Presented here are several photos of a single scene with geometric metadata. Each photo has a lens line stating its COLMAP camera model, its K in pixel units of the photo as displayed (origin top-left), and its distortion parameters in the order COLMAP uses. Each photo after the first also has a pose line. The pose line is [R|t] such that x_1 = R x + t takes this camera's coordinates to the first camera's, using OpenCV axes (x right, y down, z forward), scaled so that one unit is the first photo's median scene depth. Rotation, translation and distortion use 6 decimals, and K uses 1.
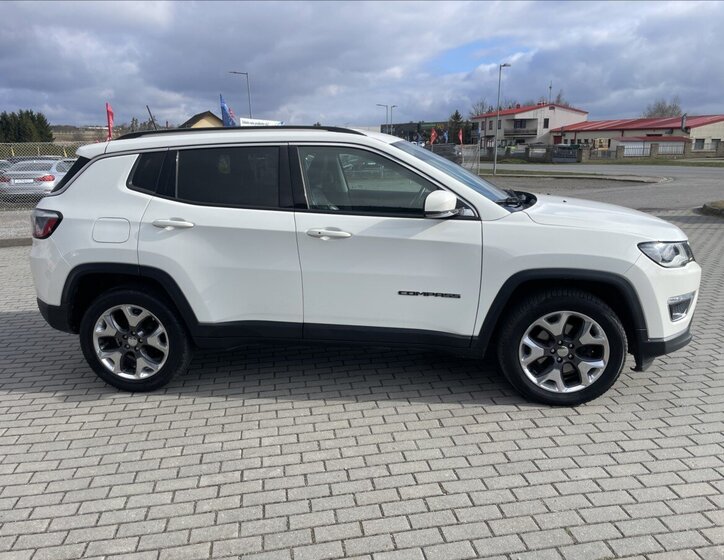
lens RADIAL K [[584.8, 0, 356.6], [0, 584.8, 274.8], [0, 0, 1]] dist [0.076334, -0.111243]
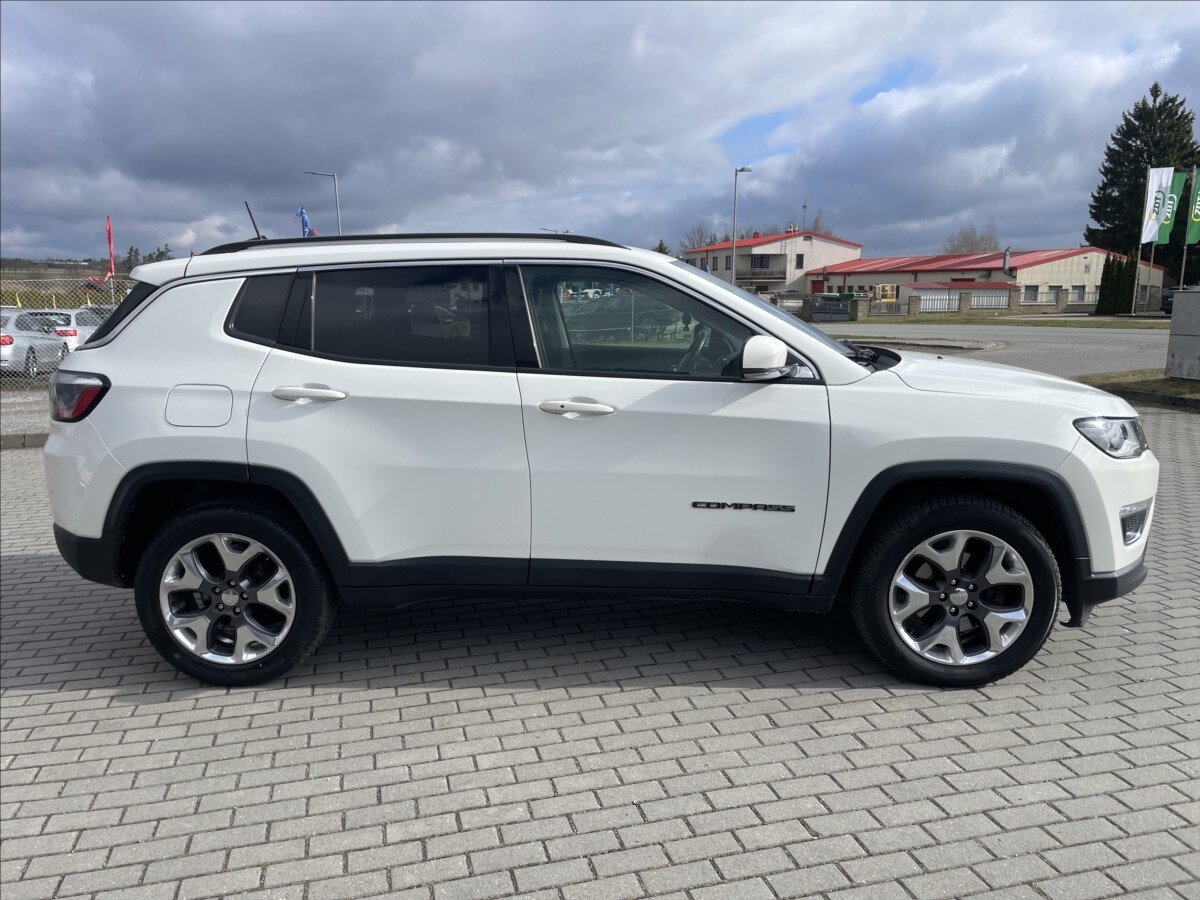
lens RADIAL K [[938.8, 0, 580.3], [0, 938.8, 447.2], [0, 0, 1]] dist [0.084184, -0.125215]
pose [[0.996375, -0.008591, 0.084634, -0.124467], [0.013376, 0.998333, -0.056137, 0.024205], [-0.084010, 0.057066, 0.994830, 0.039089]]
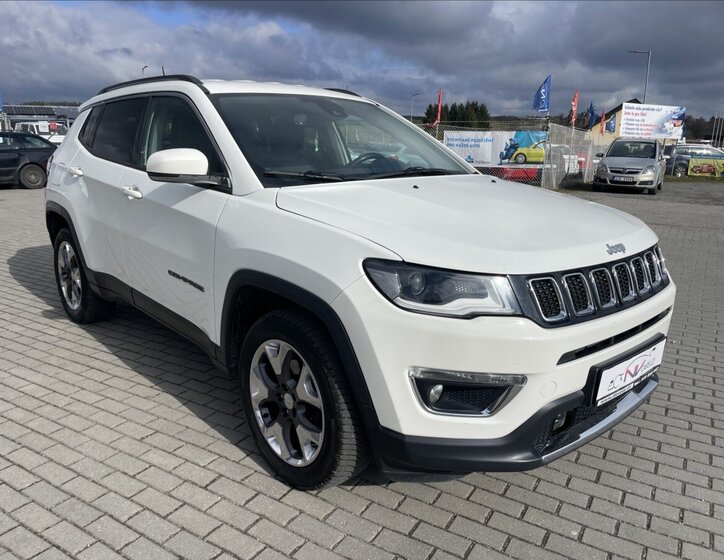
lens RADIAL K [[576.9, 0, 362.0], [0, 576.9, 280.0], [0, 0, 1]] dist [0.002654, -0.006525]
pose [[0.751743, 0.184543, -0.633109, 0.792107], [-0.167270, 0.982009, 0.087630, -0.075108], [0.637890, 0.040025, 0.769087, 0.538376]]
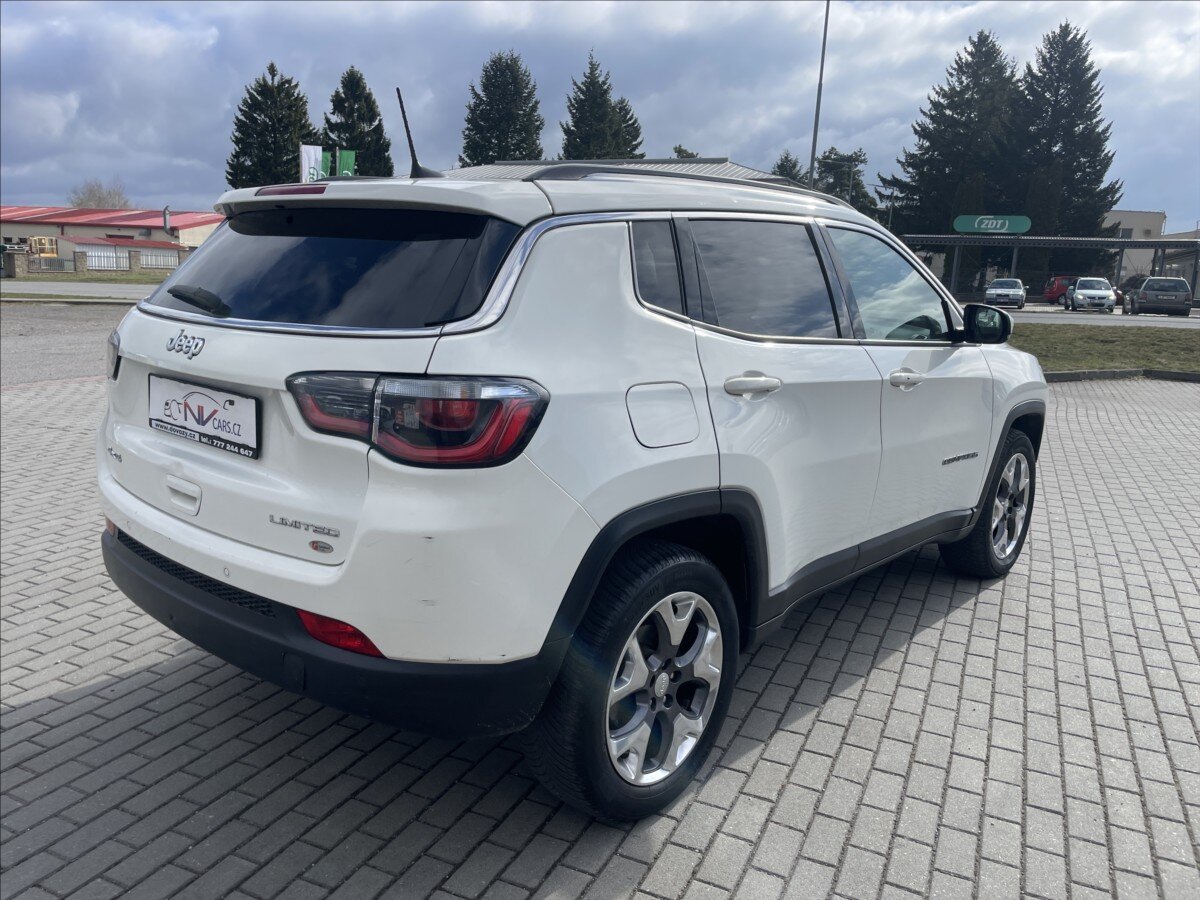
lens RADIAL K [[938.8, 0, 580.3], [0, 938.8, 447.2], [0, 0, 1]] dist [0.084184, -0.125215]
pose [[0.559975, -0.125309, 0.818979, -1.006883], [0.138170, 0.988778, 0.056816, -0.100780], [-0.816907, 0.081342, 0.571004, 0.720971]]
